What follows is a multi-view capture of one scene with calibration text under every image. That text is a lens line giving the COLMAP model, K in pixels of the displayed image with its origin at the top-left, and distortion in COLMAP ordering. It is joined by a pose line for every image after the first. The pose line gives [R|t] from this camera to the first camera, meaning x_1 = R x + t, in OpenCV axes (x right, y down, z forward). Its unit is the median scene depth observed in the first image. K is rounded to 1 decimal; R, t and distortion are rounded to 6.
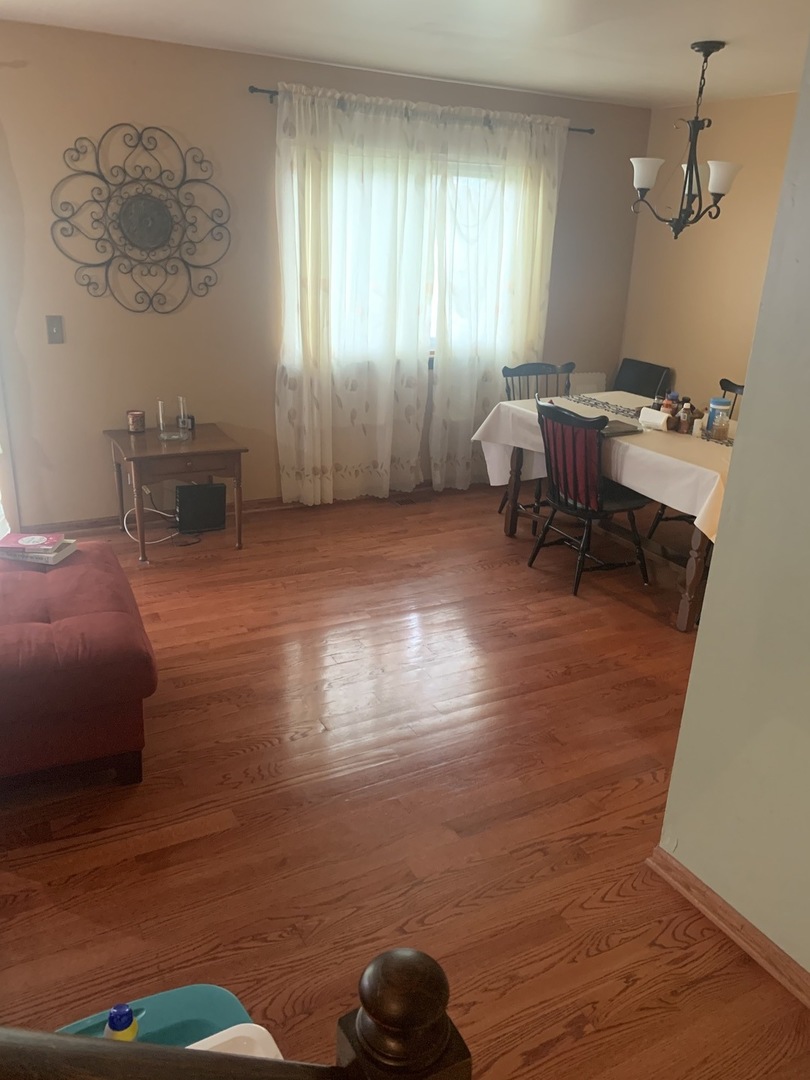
lens RADIAL K [[855.9, 0, 405.0], [0, 855.9, 540.0], [0, 0, 1]] dist [0.003773, 0.004541]
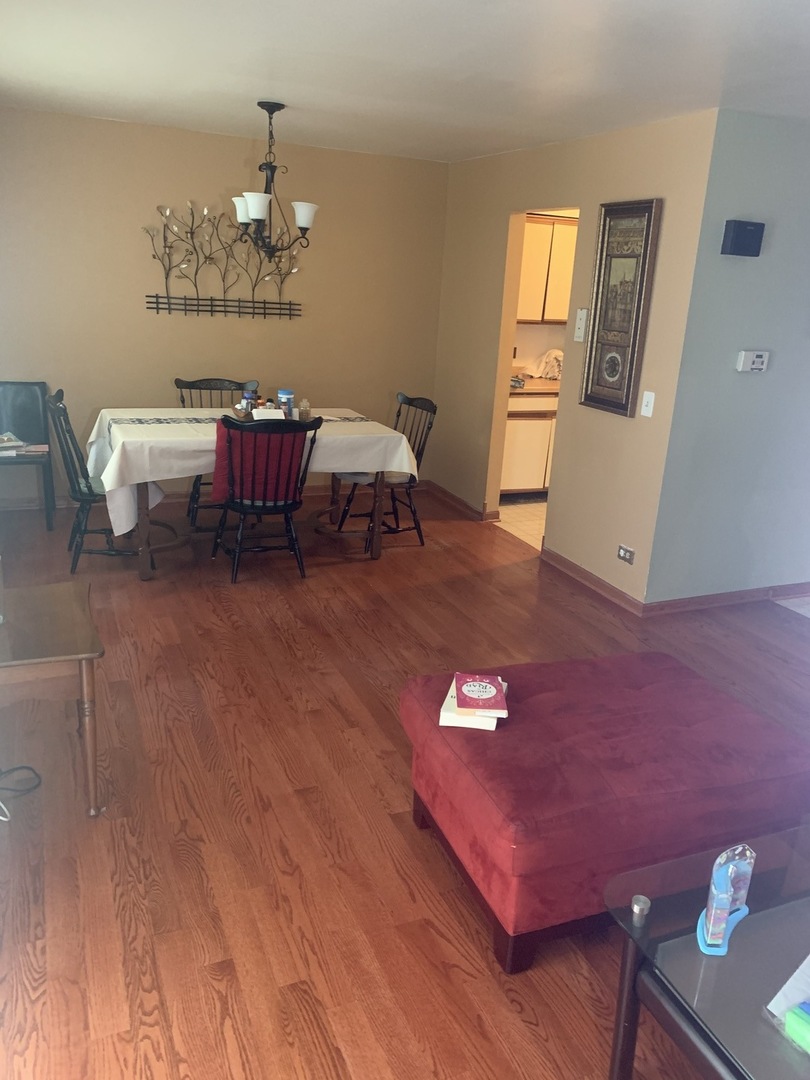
lens RADIAL K [[837.0, 0, 405.0], [0, 837.0, 540.0], [0, 0, 1]] dist [-0.003504, -0.002365]
pose [[0.099048, -0.344431, 0.933572, -0.920287], [0.313205, 0.901292, 0.299292, -0.309765], [-0.944506, 0.262755, 0.197149, 0.731937]]
